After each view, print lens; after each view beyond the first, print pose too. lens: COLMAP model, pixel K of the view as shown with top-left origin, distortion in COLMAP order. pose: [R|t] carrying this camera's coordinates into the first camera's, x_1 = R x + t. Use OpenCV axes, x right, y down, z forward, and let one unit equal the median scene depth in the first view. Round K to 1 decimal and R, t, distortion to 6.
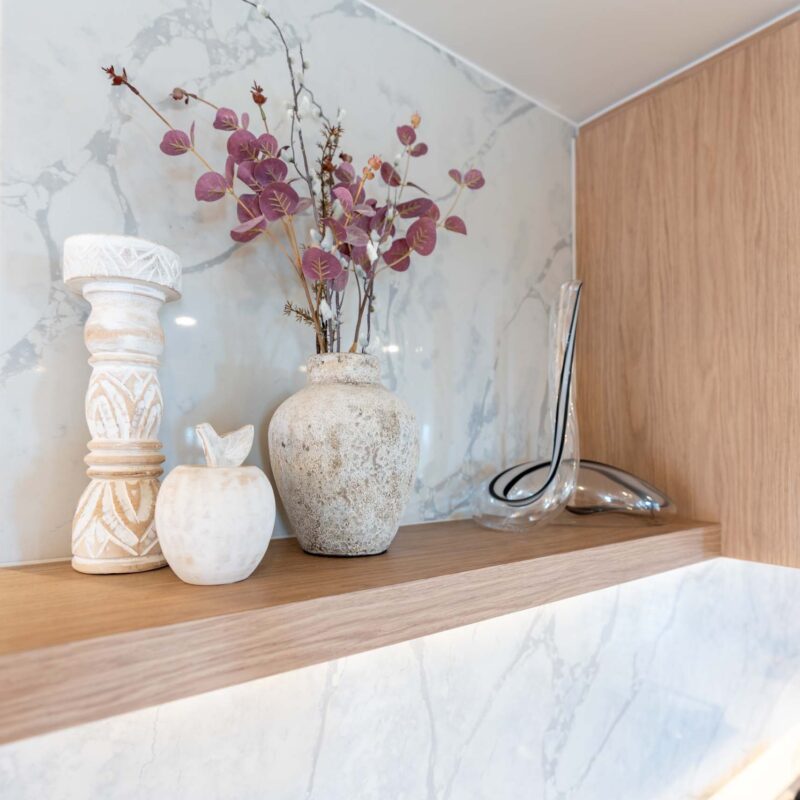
lens RADIAL K [[536.7, 0, 397.2], [0, 536.7, 437.0], [0, 0, 1]] dist [0.000449, -0.005811]
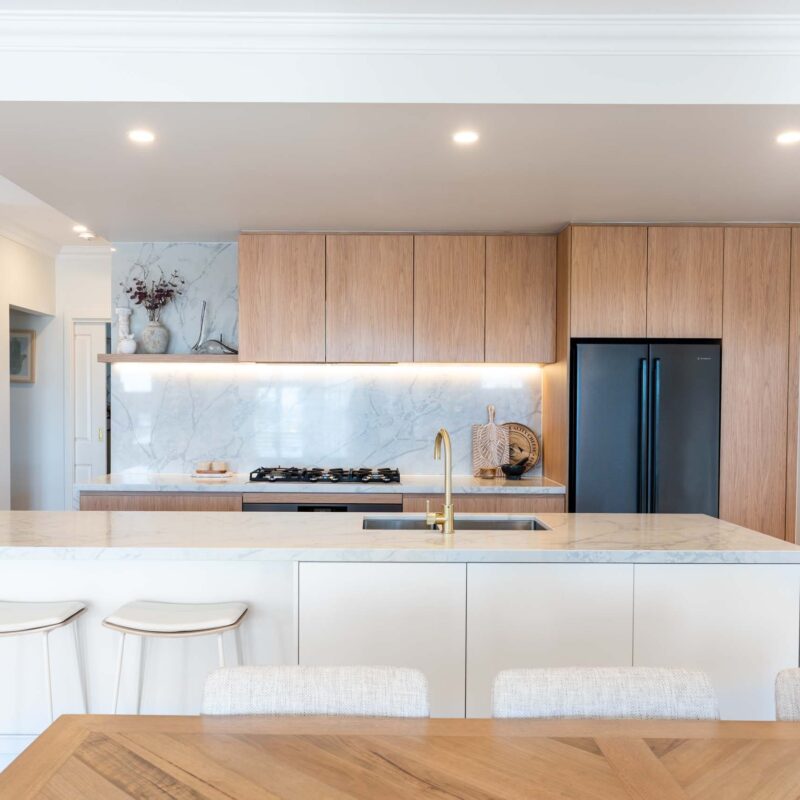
lens RADIAL K [[850.2, 0, 399.2], [0, 850.2, 407.3], [0, 0, 1]] dist [0.029904, 0.000000]
pose [[0.808890, 0.003377, -0.587950, 6.739875], [0.005308, 0.999901, 0.013046, 0.608717], [0.587936, -0.013674, 0.808792, -4.427656]]
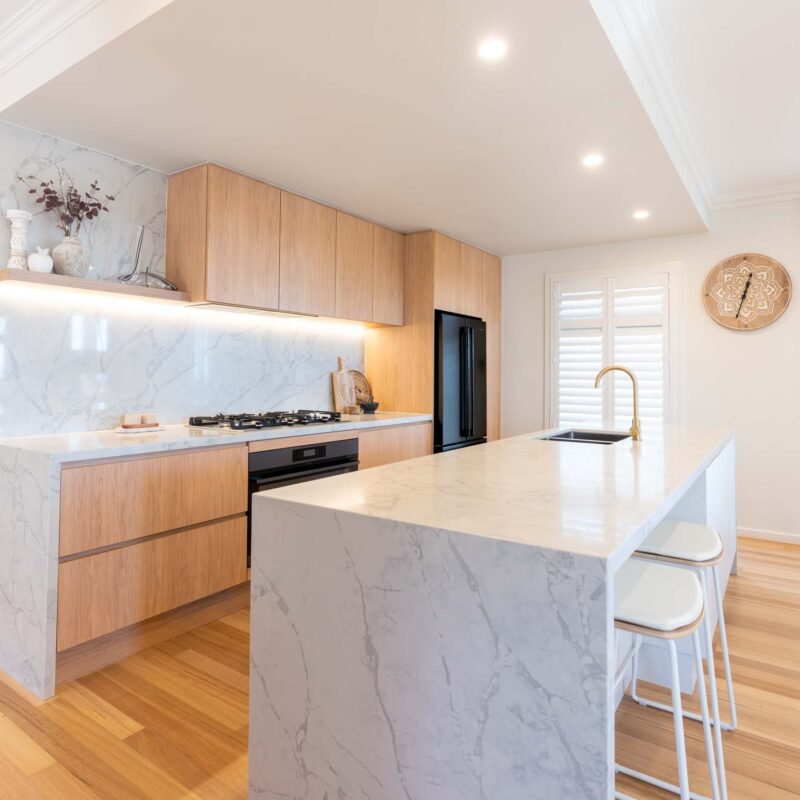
lens RADIAL K [[557.9, 0, 416.3], [0, 557.9, 351.4], [0, 0, 1]] dist [-0.022185, 0.008981]
pose [[0.939080, 0.018624, 0.343194, 0.945887], [-0.010516, 0.999620, -0.025471, 0.809488], [-0.343538, 0.020310, 0.938919, -3.945029]]
